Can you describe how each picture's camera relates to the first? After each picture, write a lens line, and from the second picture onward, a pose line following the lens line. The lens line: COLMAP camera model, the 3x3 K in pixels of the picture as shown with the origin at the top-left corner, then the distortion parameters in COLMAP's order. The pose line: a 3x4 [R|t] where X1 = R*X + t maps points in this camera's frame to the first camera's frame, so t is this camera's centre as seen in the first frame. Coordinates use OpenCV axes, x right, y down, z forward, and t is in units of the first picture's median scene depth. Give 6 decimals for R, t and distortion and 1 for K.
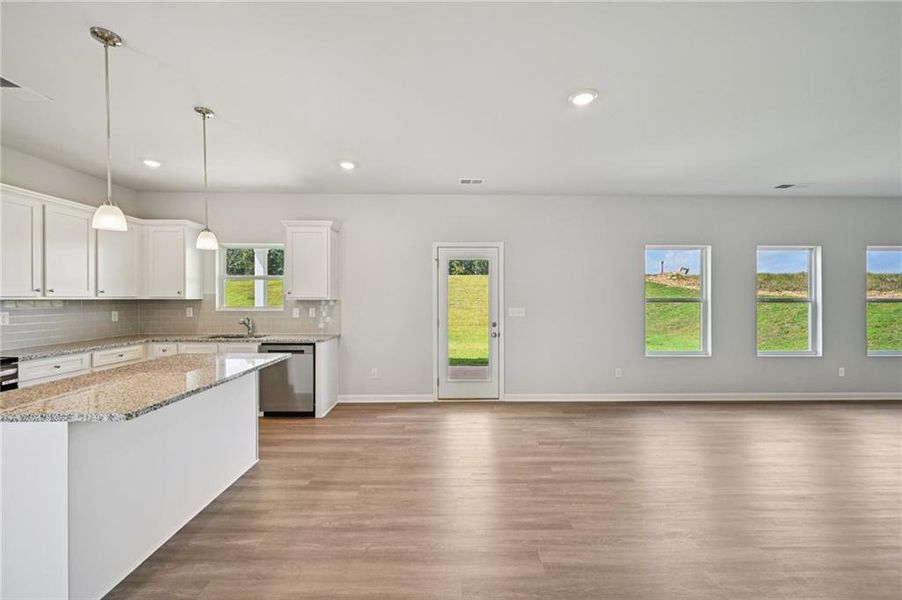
lens RADIAL K [[361.1, 0, 451.3], [0, 361.1, 299.6], [0, 0, 1]] dist [0.000220, 0.000780]
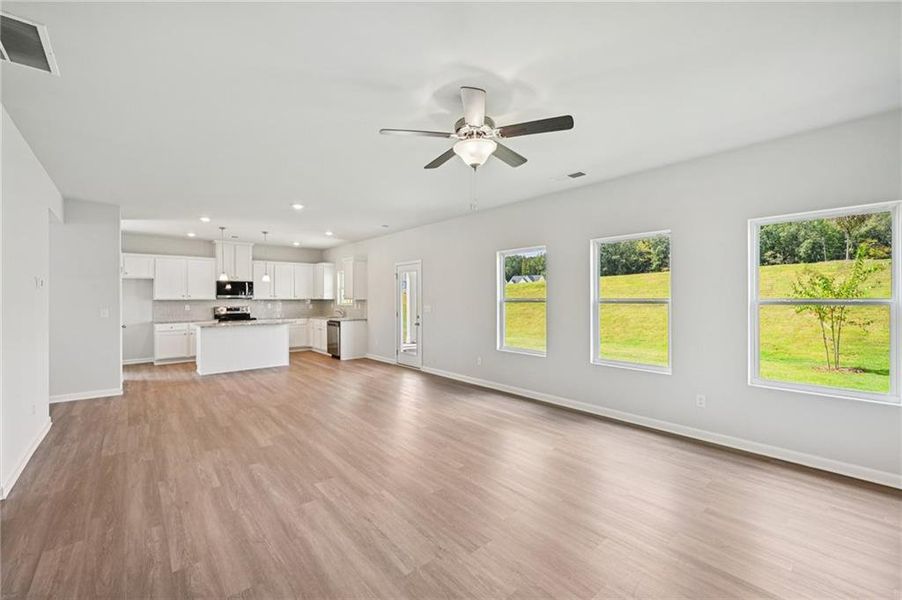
lens RADIAL K [[374.8, 0, 454.1], [0, 374.8, 299.1], [0, 0, 1]] dist [-0.003497, -0.000212]
pose [[0.644595, 0.000964, -0.764524, 1.578916], [-0.001010, 0.999999, 0.000409, -0.003467], [0.764523, 0.000509, 0.644596, 0.161218]]
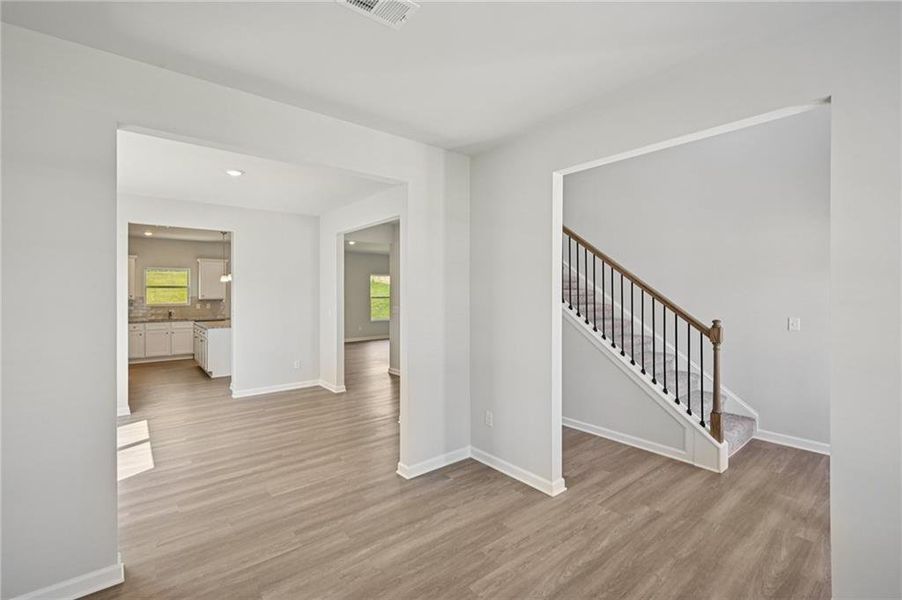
lens RADIAL K [[390.2, 0, 458.0], [0, 390.2, 290.1], [0, 0, 1]] dist [-0.016866, -0.000380]
pose [[0.771407, 0.004967, 0.636323, -0.763875], [0.003713, 0.999917, -0.012306, -0.020177], [-0.636332, 0.011856, 0.771325, -1.590340]]
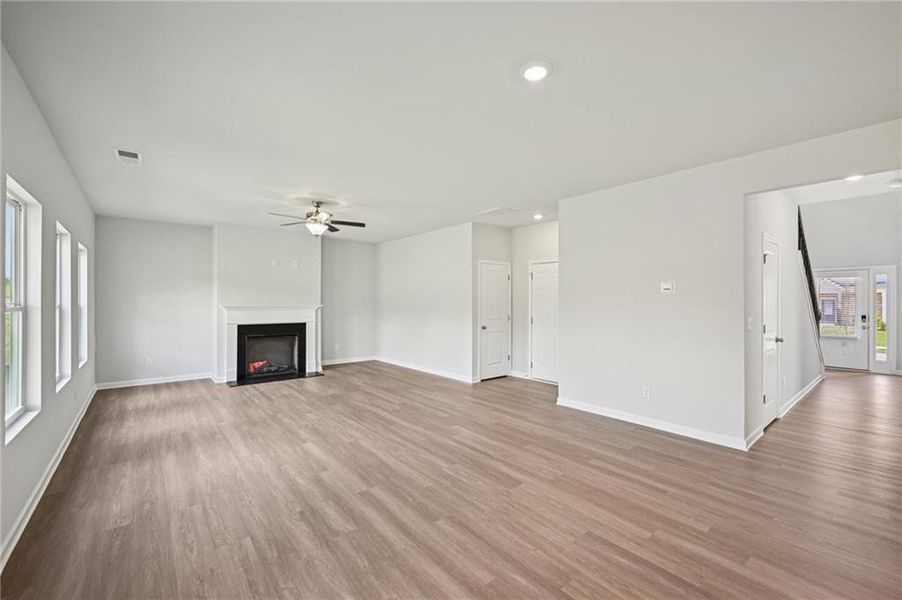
lens RADIAL K [[374.8, 0, 454.9], [0, 374.8, 304.9], [0, 0, 1]] dist [-0.003497, -0.000212]
pose [[-0.629991, -0.007424, 0.776567, -0.122629], [0.002693, 0.999927, 0.011744, -0.006442], [-0.776597, 0.009490, -0.629926, 1.013326]]
